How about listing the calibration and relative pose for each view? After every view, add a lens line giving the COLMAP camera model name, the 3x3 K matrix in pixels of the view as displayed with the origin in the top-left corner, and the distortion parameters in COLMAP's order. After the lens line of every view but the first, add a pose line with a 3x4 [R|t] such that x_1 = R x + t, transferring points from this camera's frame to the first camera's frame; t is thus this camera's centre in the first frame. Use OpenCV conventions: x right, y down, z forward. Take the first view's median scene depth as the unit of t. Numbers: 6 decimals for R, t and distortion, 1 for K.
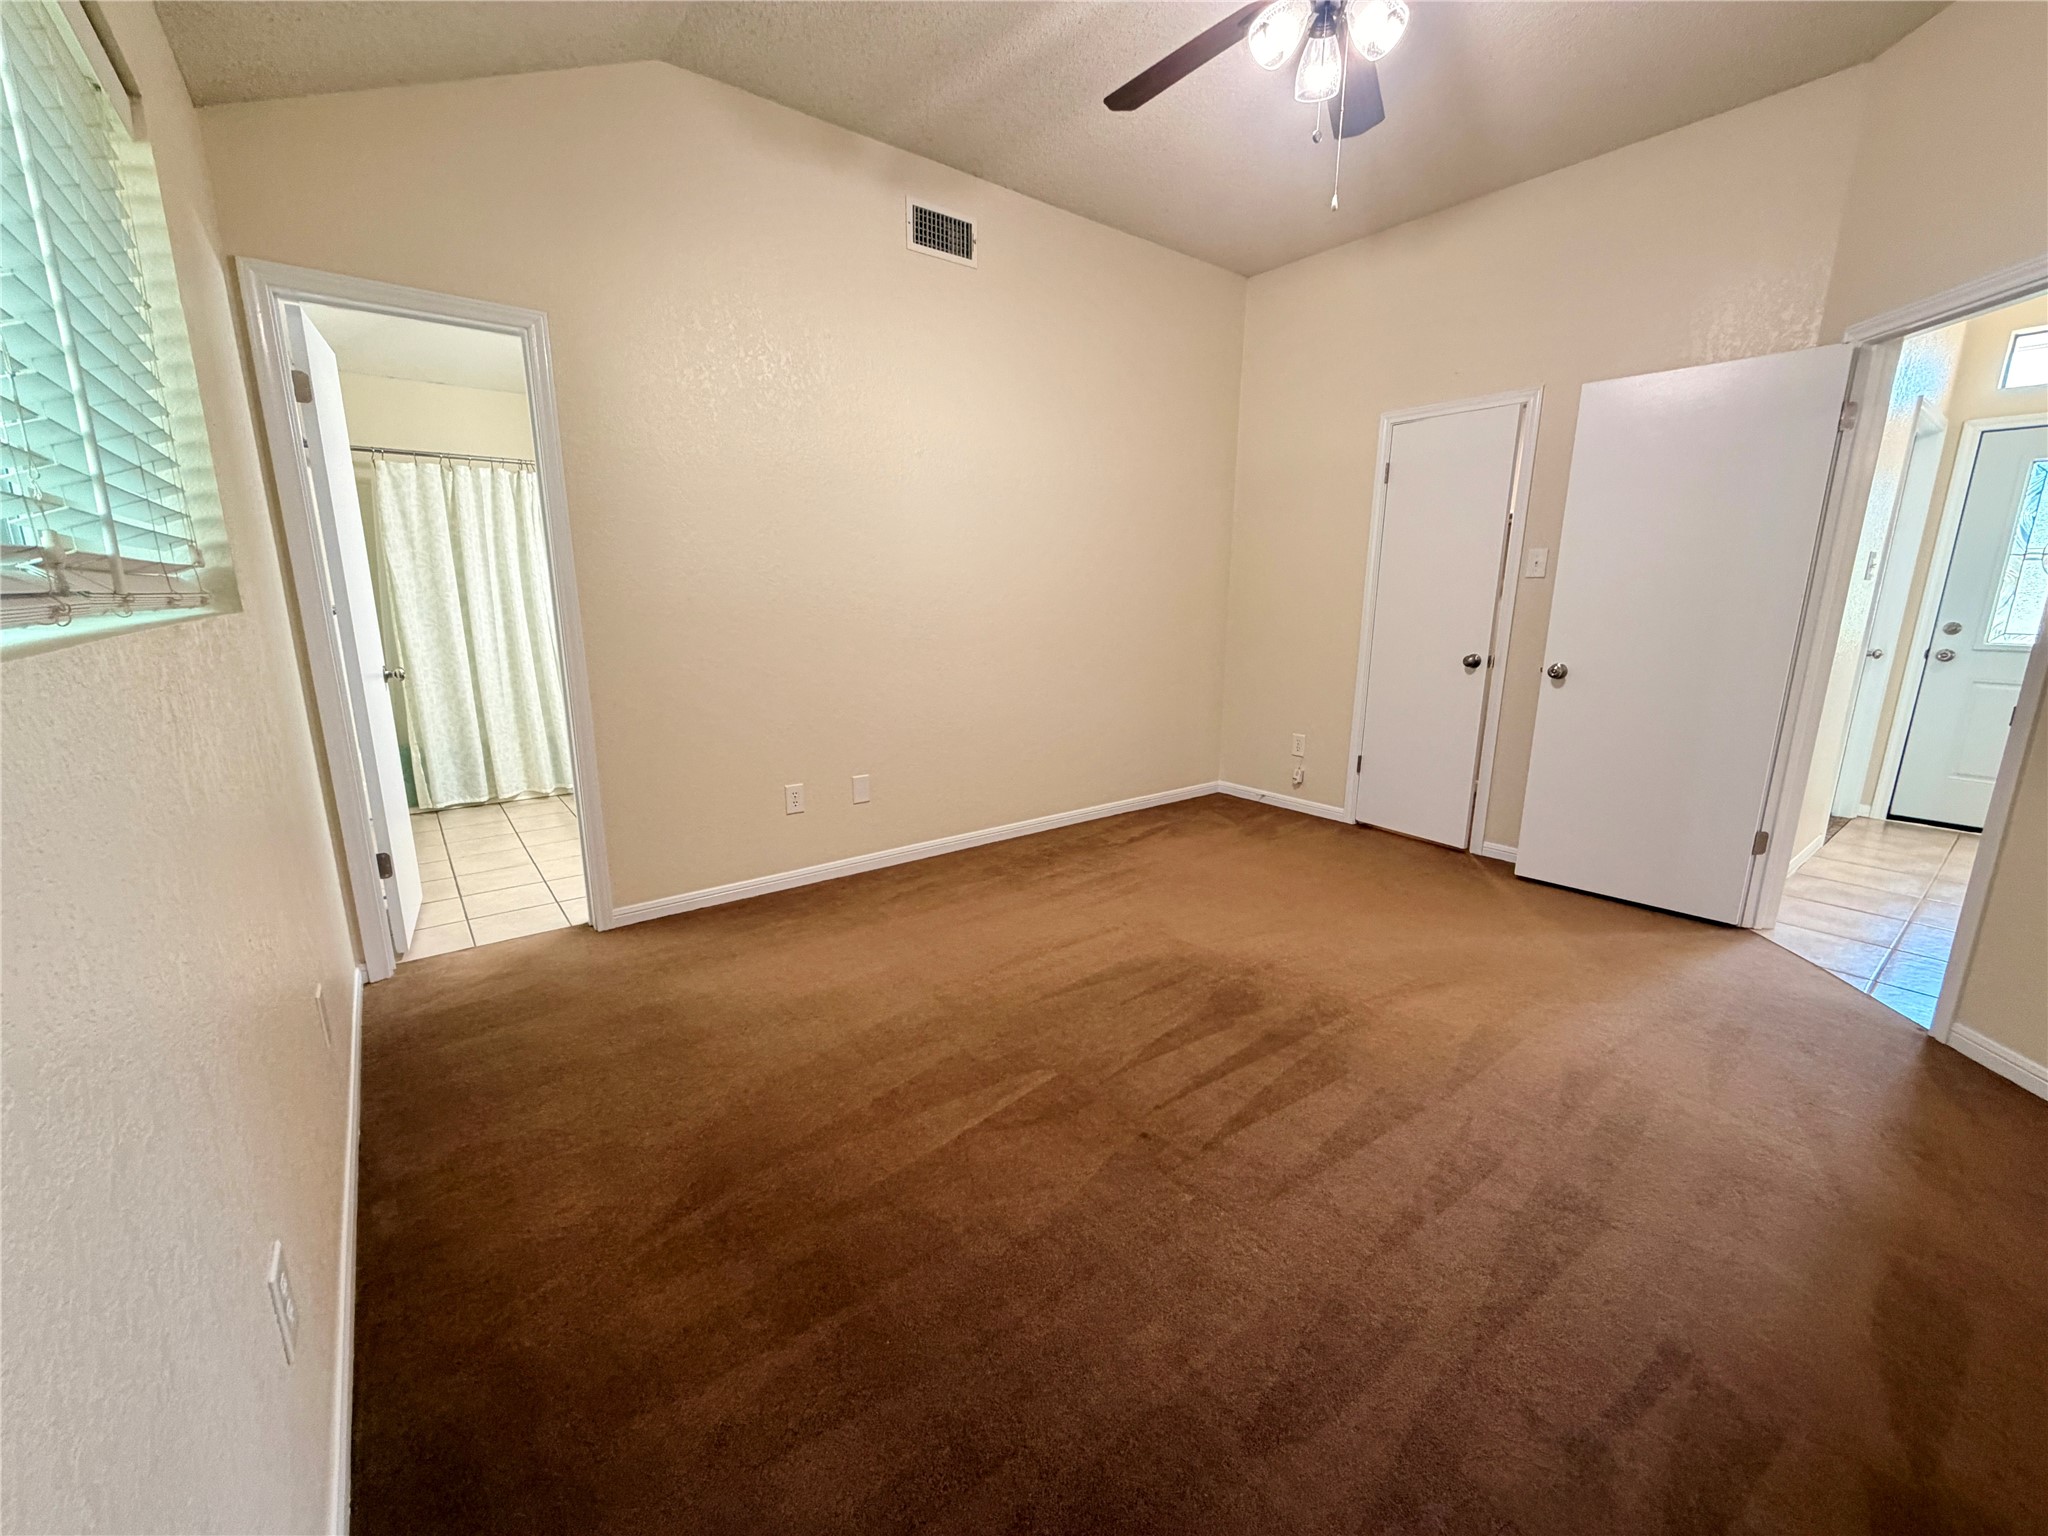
lens RADIAL K [[821.8, 0, 1024.0], [0, 821.8, 768.0], [0, 0, 1]] dist [0.001977, 0.000284]
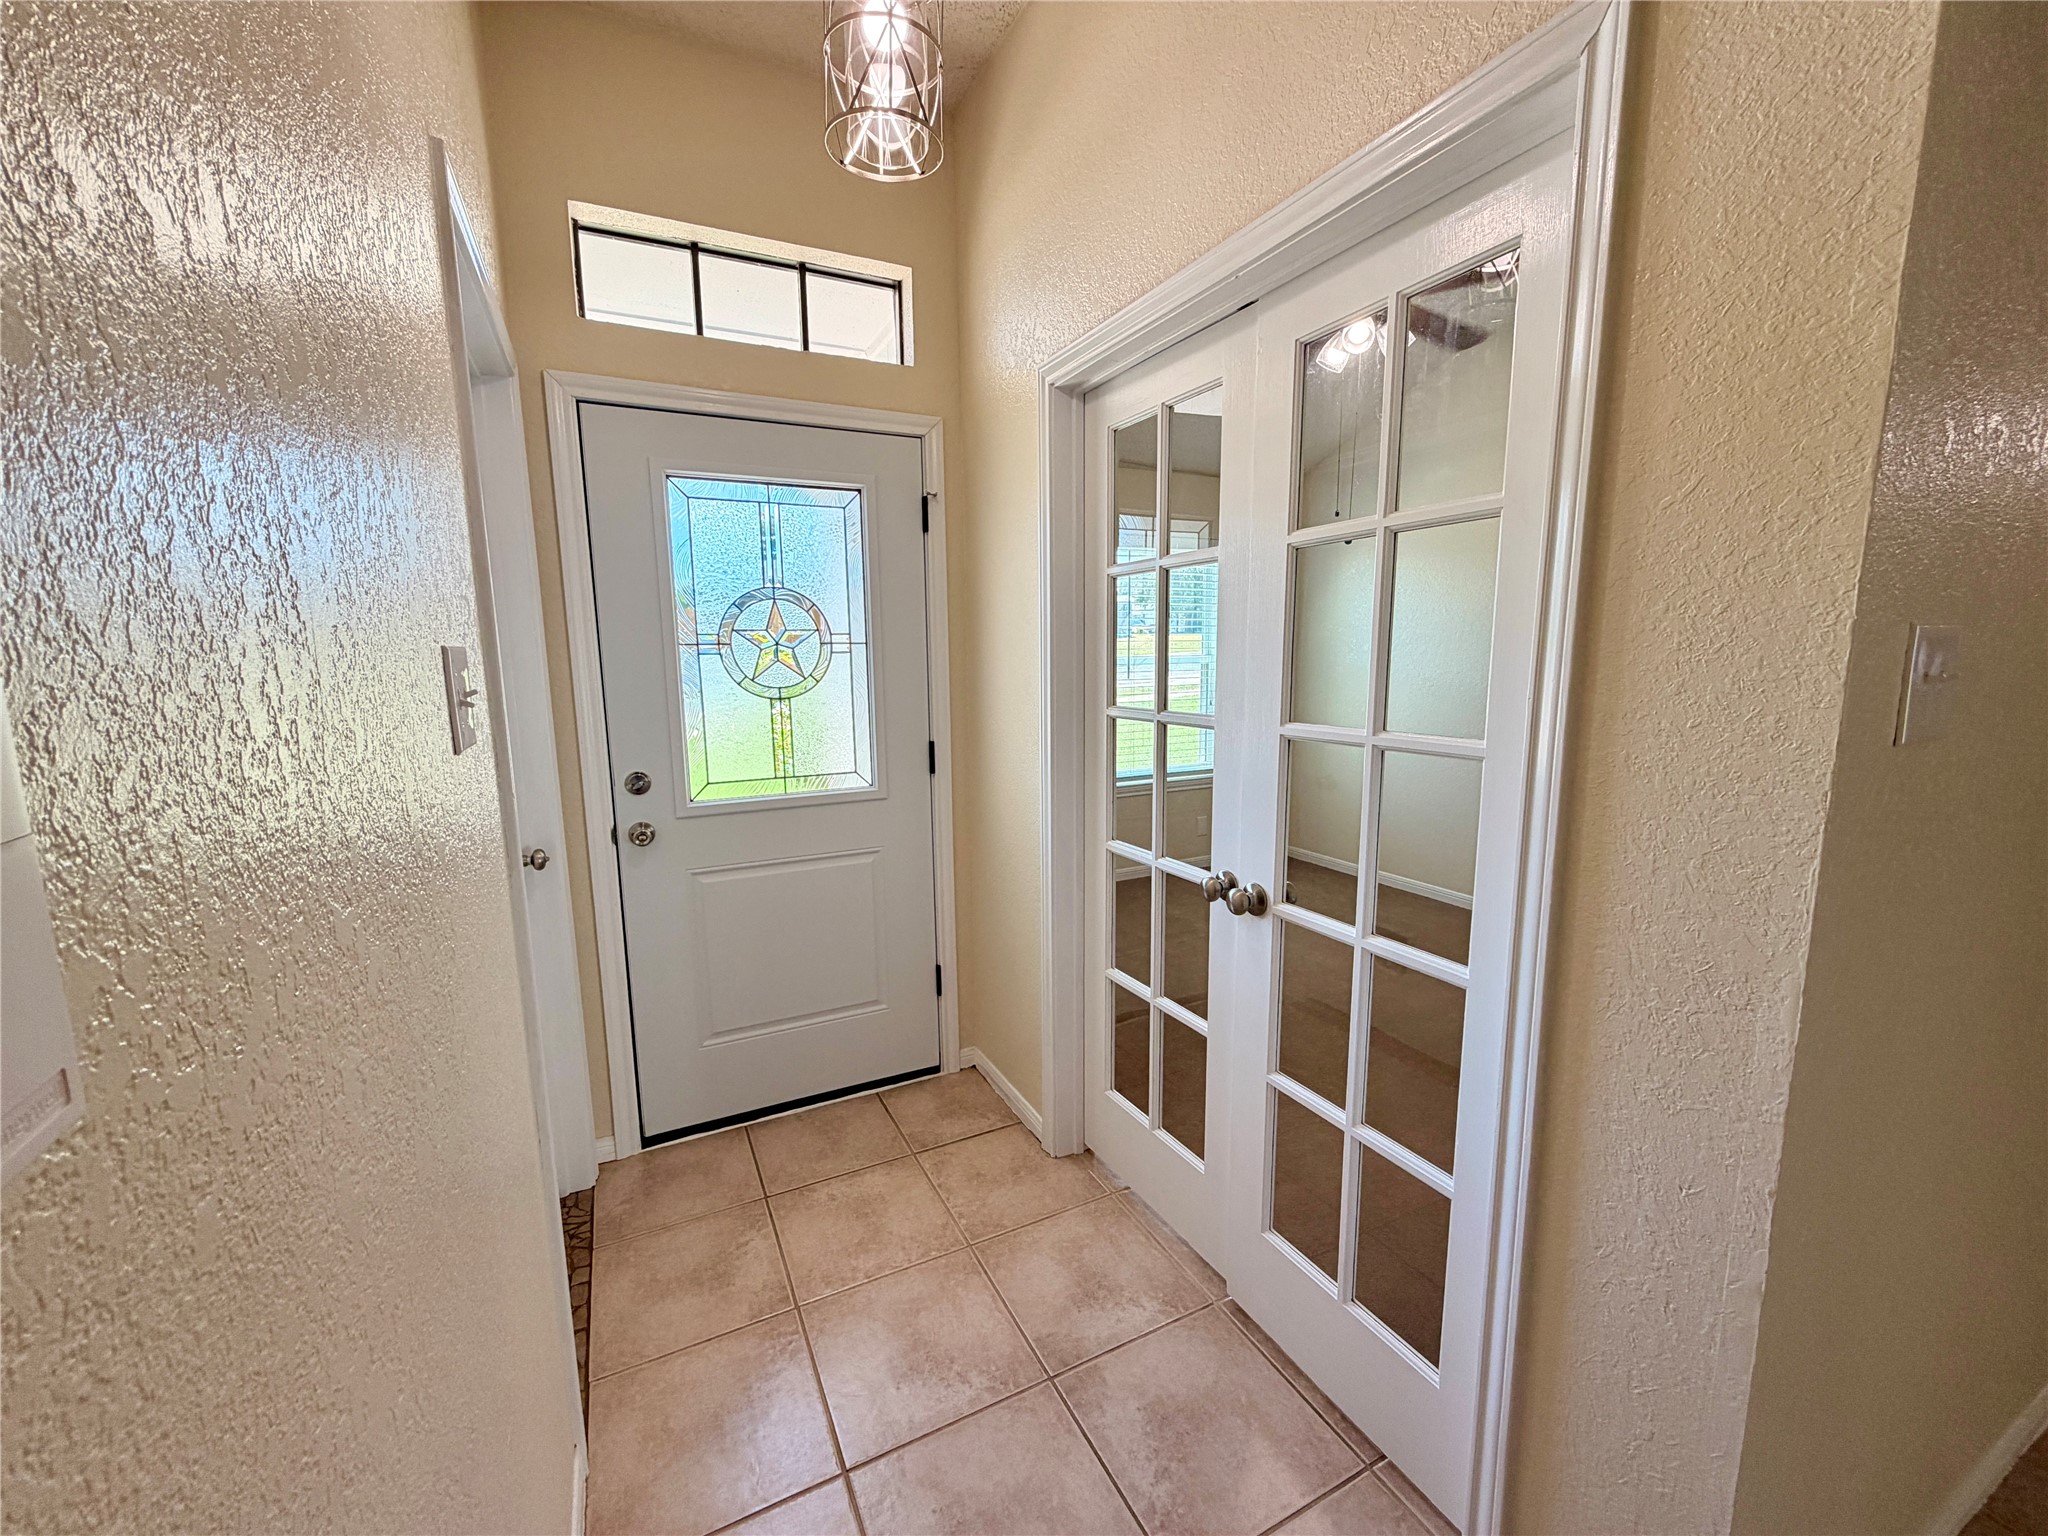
lens RADIAL K [[821.8, 0, 1024.0], [0, 821.8, 768.0], [0, 0, 1]] dist [0.001977, 0.000284]
pose [[0.201706, -0.151597, 0.967643, 0.671208], [0.233245, 0.966961, 0.102870, -0.174078], [-0.951268, 0.204948, 0.230402, 0.642475]]
